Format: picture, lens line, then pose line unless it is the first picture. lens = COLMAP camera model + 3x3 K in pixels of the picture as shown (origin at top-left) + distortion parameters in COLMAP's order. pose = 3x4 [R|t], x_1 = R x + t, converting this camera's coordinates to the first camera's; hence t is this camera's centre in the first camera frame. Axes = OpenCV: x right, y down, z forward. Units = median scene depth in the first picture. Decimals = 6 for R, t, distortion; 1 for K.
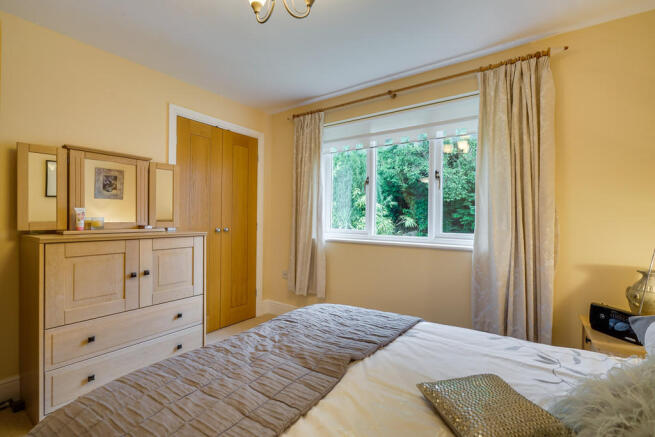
lens RADIAL K [[293.8, 0, 324.5], [0, 293.8, 217.5], [0, 0, 1]] dist [-0.001374, -0.000042]
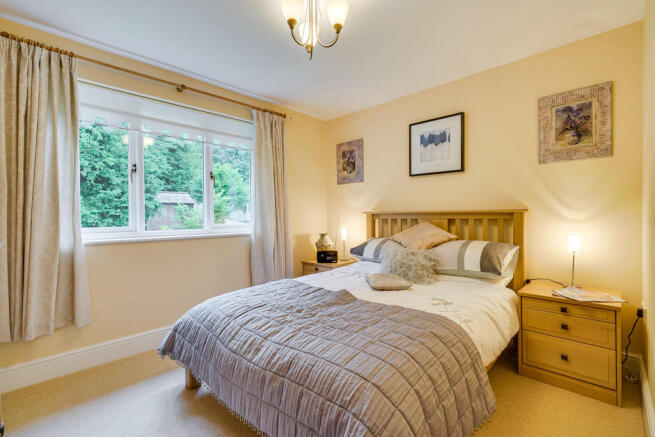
lens RADIAL K [[293.8, 0, 324.8], [0, 293.8, 214.6], [0, 0, 1]] dist [-0.001374, -0.000042]
pose [[0.157121, -0.003631, 0.987573, -0.822756], [0.019573, 0.999808, 0.000562, 0.023279], [-0.987385, 0.019241, 0.157162, 0.444211]]
